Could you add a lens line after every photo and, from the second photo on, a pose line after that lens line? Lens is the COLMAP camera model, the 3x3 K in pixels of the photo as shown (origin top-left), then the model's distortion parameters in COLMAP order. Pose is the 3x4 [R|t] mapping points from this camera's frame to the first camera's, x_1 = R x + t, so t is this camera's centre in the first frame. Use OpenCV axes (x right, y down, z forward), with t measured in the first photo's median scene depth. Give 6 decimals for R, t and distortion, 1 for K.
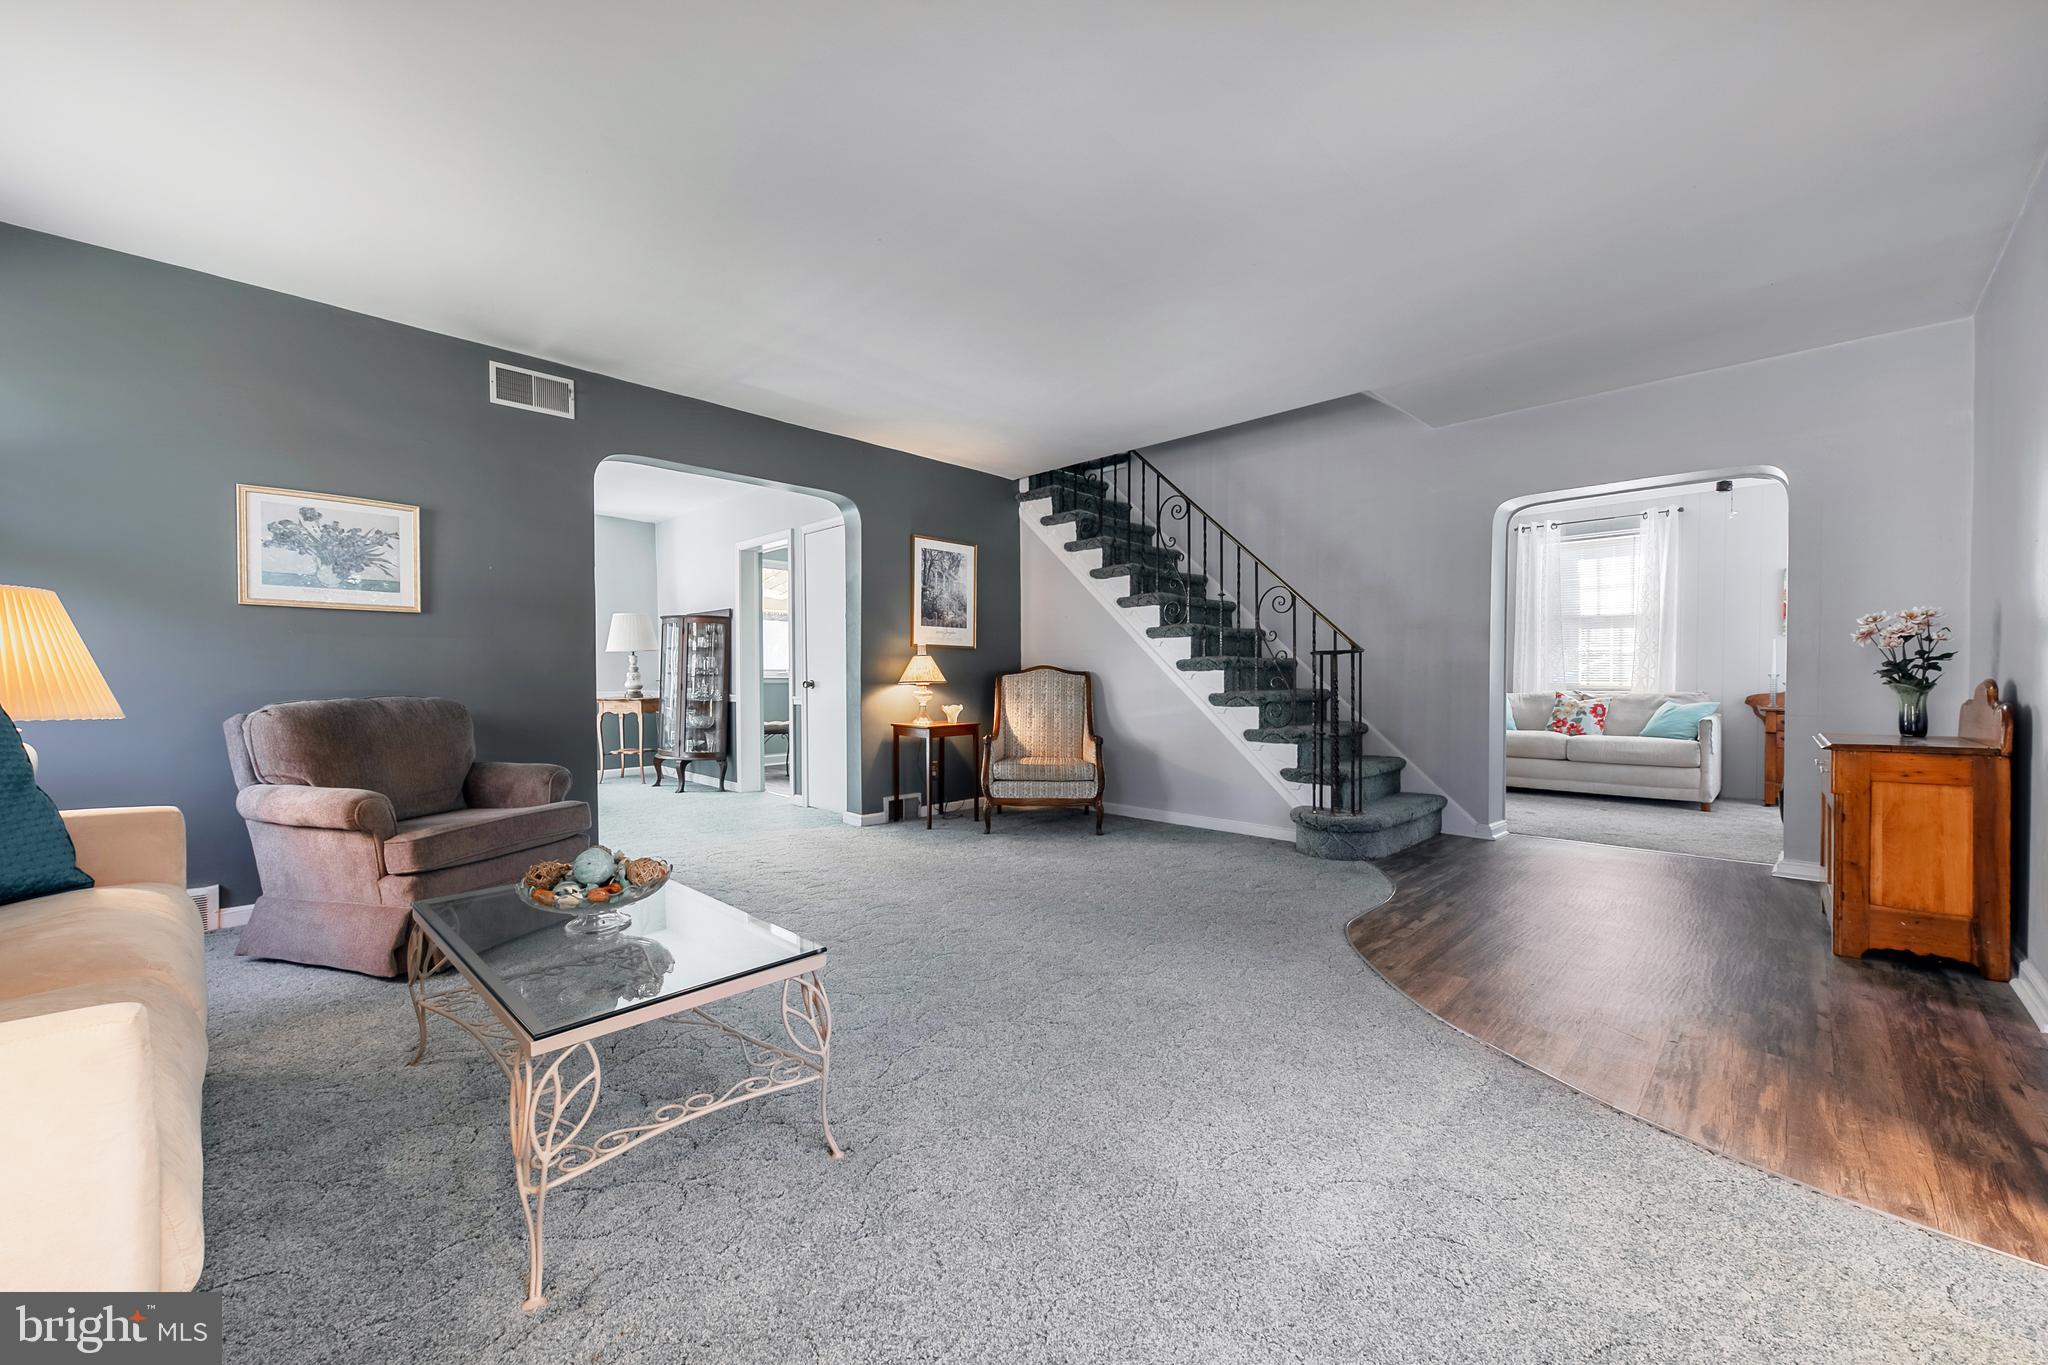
lens RADIAL K [[803.0, 0, 1007.5], [0, 803.0, 689.6], [0, 0, 1]] dist [0.003297, 0.000227]
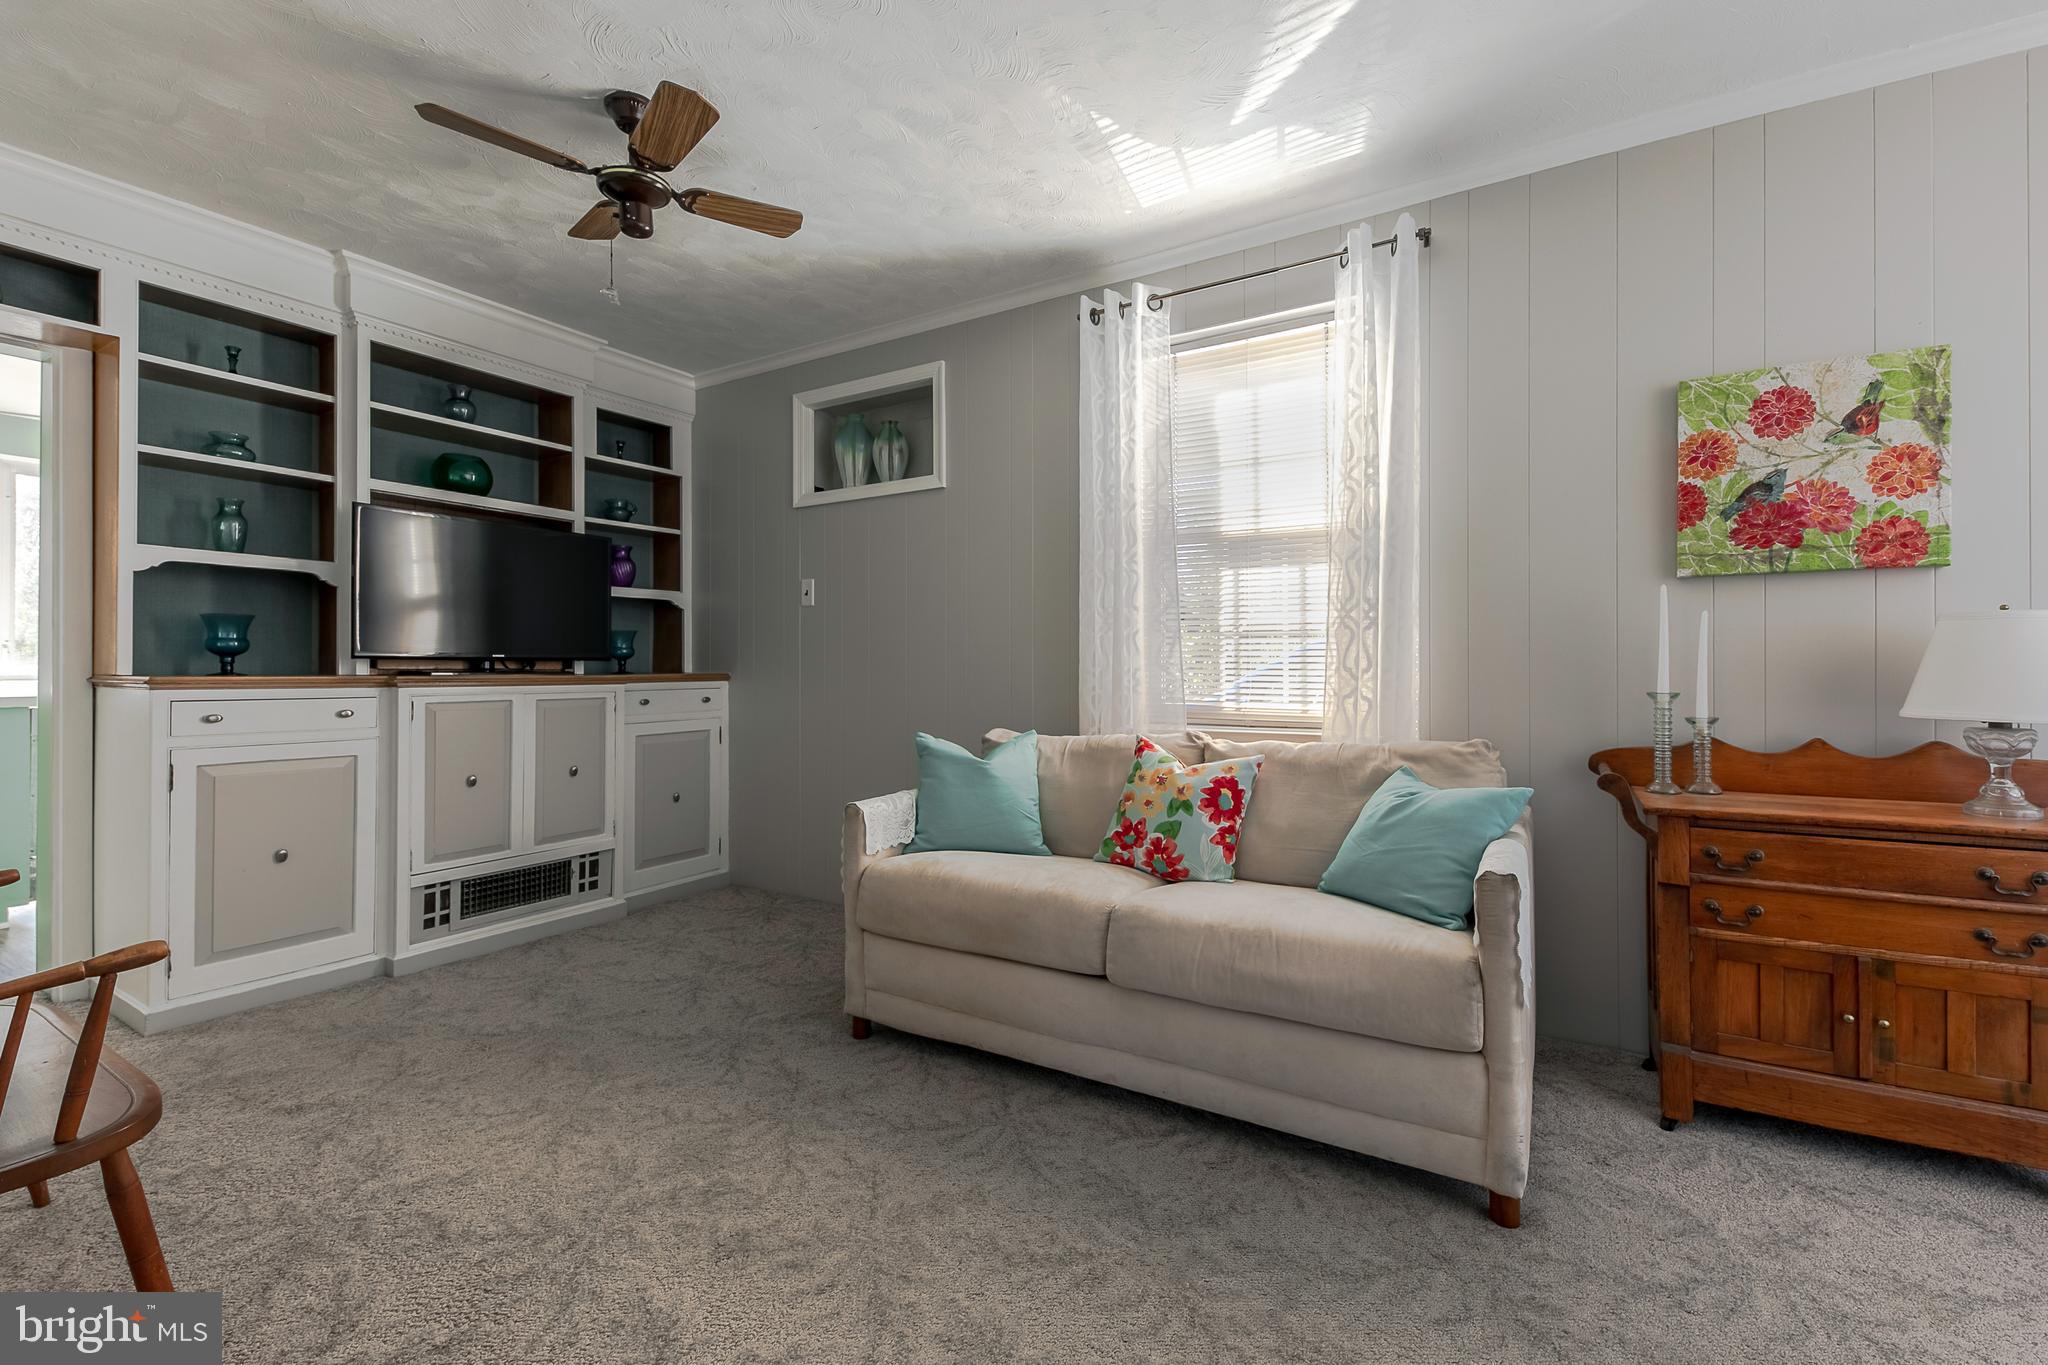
lens RADIAL K [[885.2, 0, 1032.7], [0, 885.2, 663.5], [0, 0, 1]] dist [-0.002272, -0.000057]
pose [[0.970512, -0.005892, 0.240981, 0.566426], [0.009400, 0.999866, -0.013412, -0.026412], [-0.240870, 0.015282, 0.970437, 0.657138]]
